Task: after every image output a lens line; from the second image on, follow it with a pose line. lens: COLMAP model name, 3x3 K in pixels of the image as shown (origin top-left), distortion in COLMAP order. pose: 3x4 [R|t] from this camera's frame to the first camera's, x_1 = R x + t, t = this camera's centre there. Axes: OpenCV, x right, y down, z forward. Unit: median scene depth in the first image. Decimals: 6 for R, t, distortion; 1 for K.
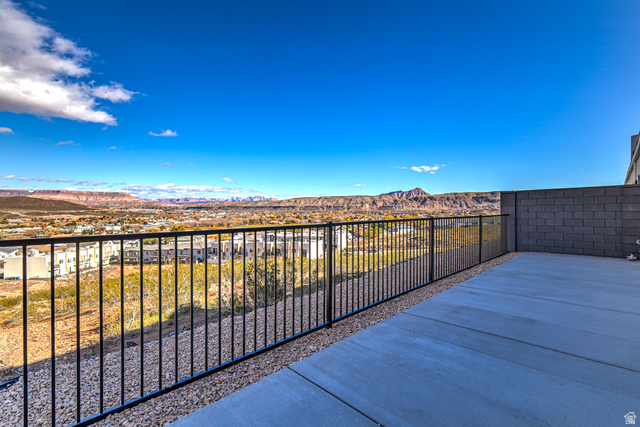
lens RADIAL K [[277.6, 0, 319.8], [0, 277.6, 211.9], [0, 0, 1]] dist [0.016053, -0.003054]
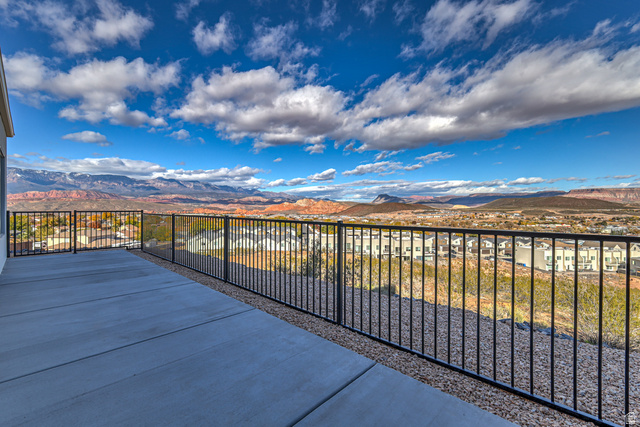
lens RADIAL K [[277.6, 0, 324.4], [0, 277.6, 208.7], [0, 0, 1]] dist [0.016053, -0.003054]
pose [[0.044888, 0.006790, -0.998969, 0.759788], [-0.013074, 0.999895, 0.006208, -0.011792], [0.998906, 0.012782, 0.044972, 0.671248]]
